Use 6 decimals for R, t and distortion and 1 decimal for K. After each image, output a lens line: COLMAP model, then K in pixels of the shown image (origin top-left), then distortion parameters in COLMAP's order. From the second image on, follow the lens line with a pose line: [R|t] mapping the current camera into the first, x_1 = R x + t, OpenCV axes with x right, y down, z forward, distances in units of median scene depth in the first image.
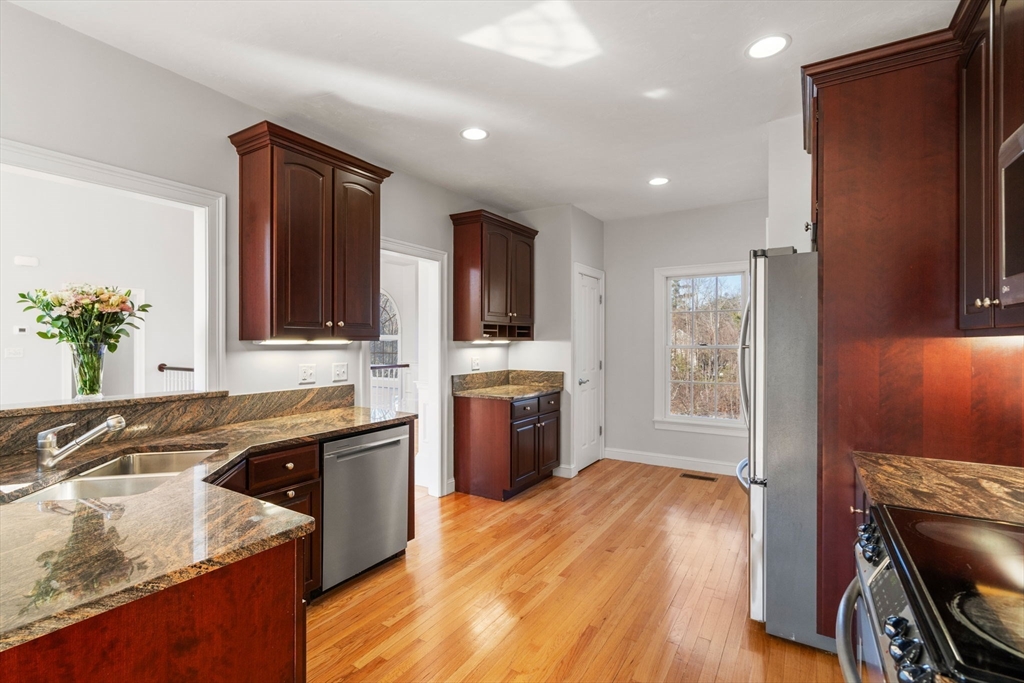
lens RADIAL K [[469.3, 0, 512.0], [0, 469.3, 341.5], [0, 0, 1]] dist [0.002892, 0.000304]
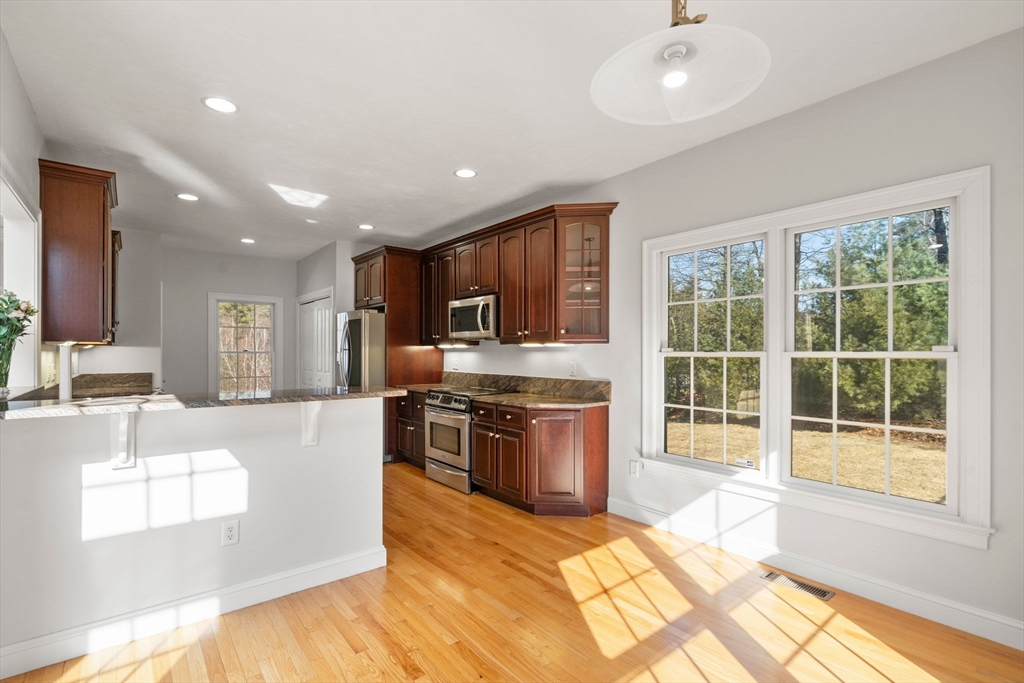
lens RADIAL K [[469.3, 0, 512.0], [0, 469.3, 341.5], [0, 0, 1]] dist [0.002892, 0.000304]
pose [[0.316461, 0.019555, 0.948404, -1.493116], [-0.007925, 0.999807, -0.017971, 0.016550], [-0.948572, -0.001829, 0.316555, -0.503426]]
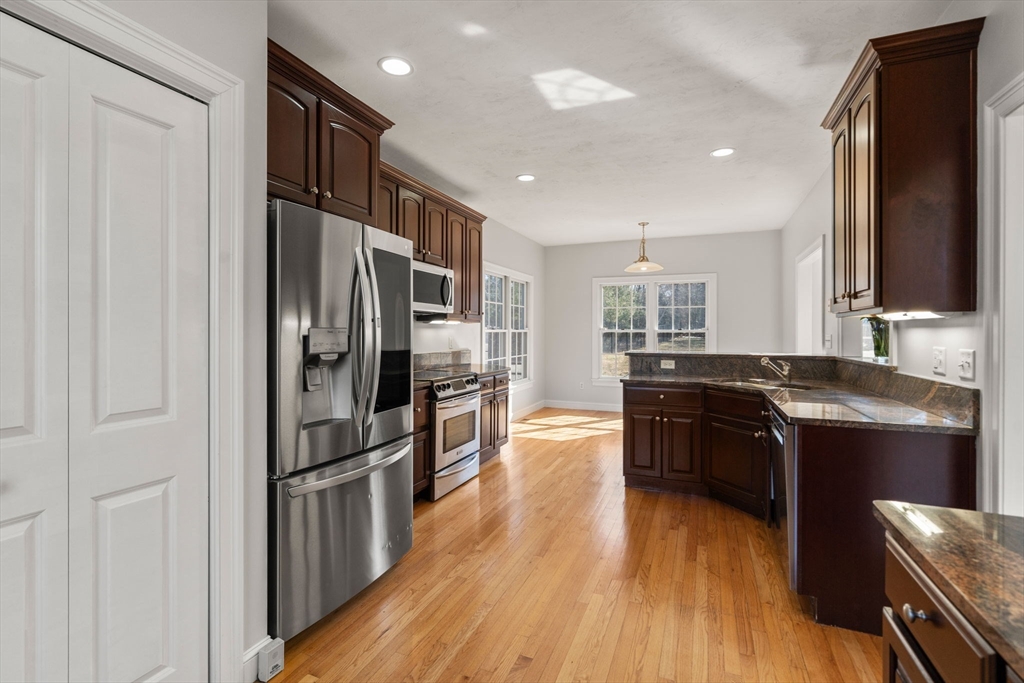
lens RADIAL K [[471.9, 0, 511.1], [0, 471.9, 326.5], [0, 0, 1]] dist [0.022916, -0.000017]
pose [[-0.985214, -0.002819, -0.171302, 0.445923], [-0.001775, 0.999979, -0.006243, 0.028387], [0.171316, -0.005847, -0.985199, 2.151066]]
